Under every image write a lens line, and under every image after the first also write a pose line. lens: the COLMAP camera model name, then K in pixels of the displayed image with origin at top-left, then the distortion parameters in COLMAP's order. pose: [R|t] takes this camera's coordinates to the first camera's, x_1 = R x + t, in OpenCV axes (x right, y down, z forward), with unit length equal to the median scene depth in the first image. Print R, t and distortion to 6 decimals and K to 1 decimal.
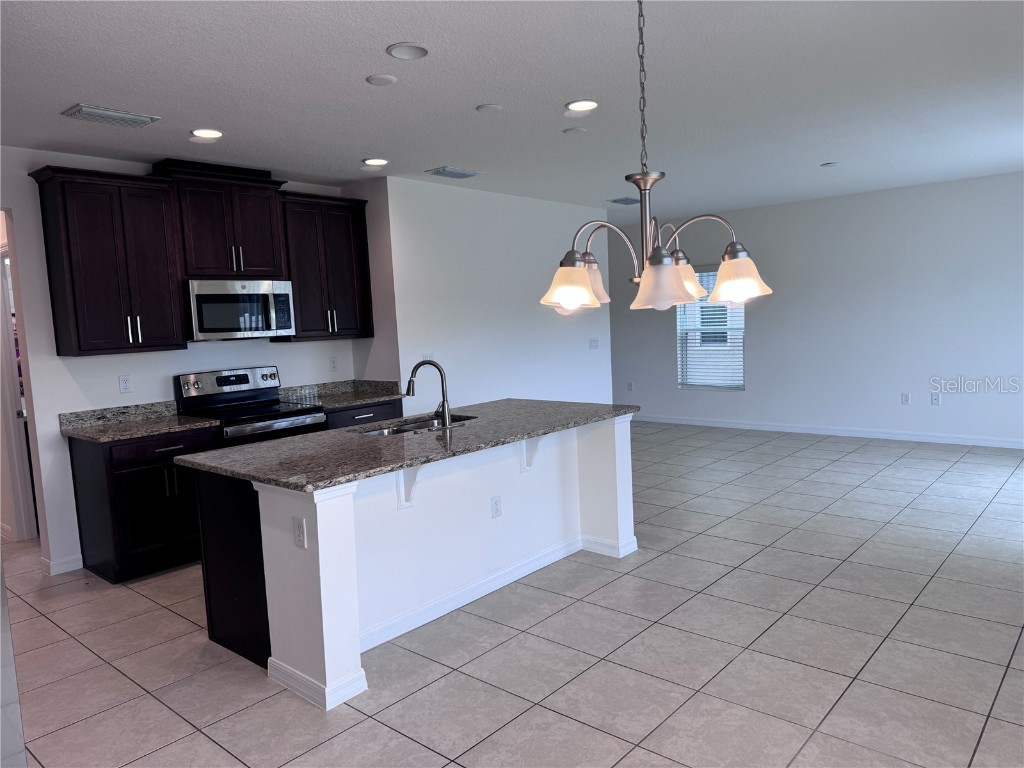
lens RADIAL K [[719.0, 0, 513.5], [0, 719.0, 375.1], [0, 0, 1]] dist [0.101748, -0.106300]
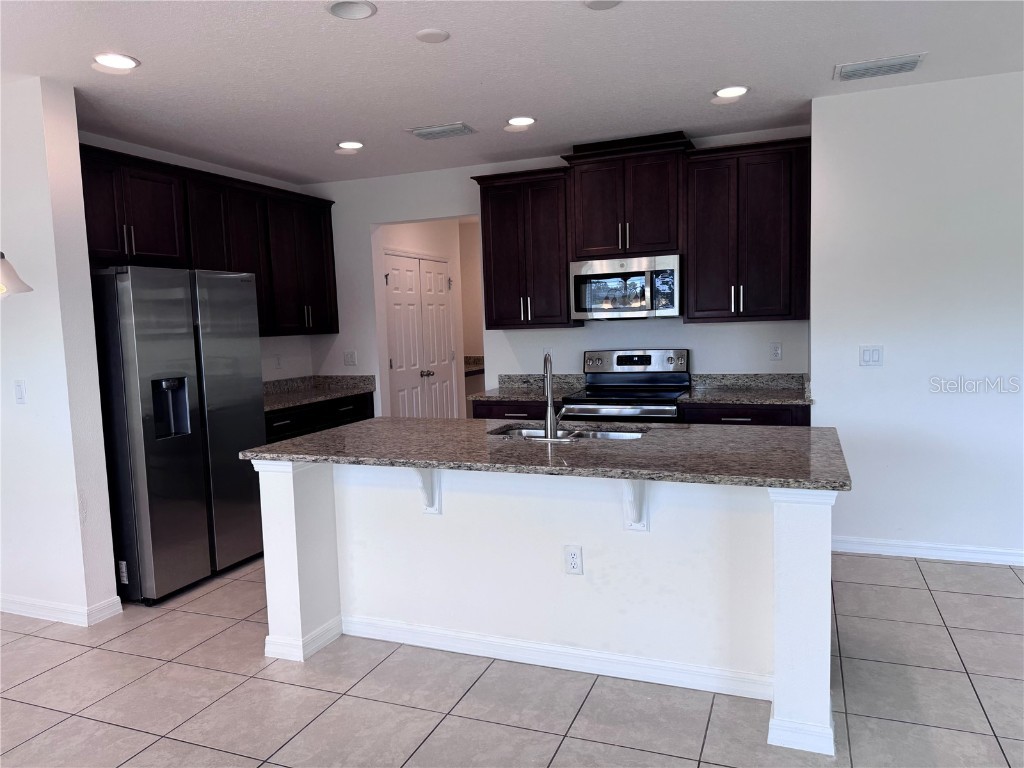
lens RADIAL K [[696.3, 0, 512.0], [0, 696.3, 384.0], [0, 0, 1]] dist [0.010330, 0.006138]
pose [[0.336965, 0.114859, -0.934485, 0.489954], [-0.060132, 0.993130, 0.100384, -0.050645], [0.939595, 0.022367, 0.341556, 0.579461]]
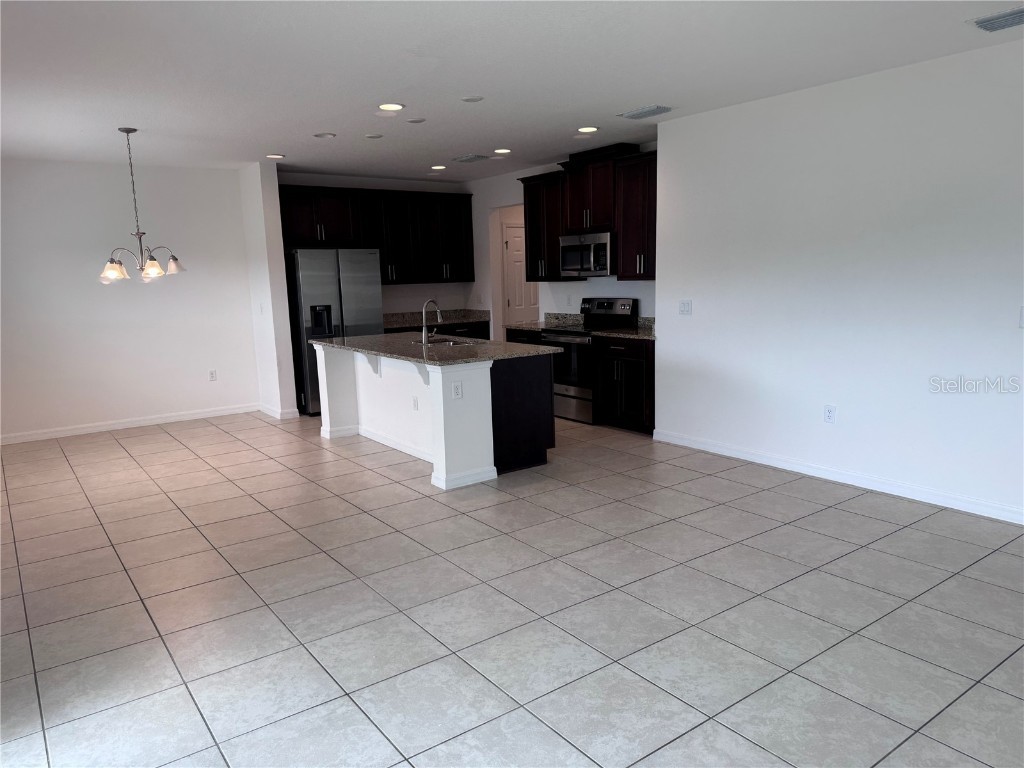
lens RADIAL K [[719.0, 0, 513.5], [0, 719.0, 375.1], [0, 0, 1]] dist [0.101748, -0.106300]
pose [[-0.223434, 0.186005, -0.956807, 1.103870], [-0.044240, 0.978676, 0.200588, -0.146030], [0.973715, 0.087147, -0.210441, 1.251356]]
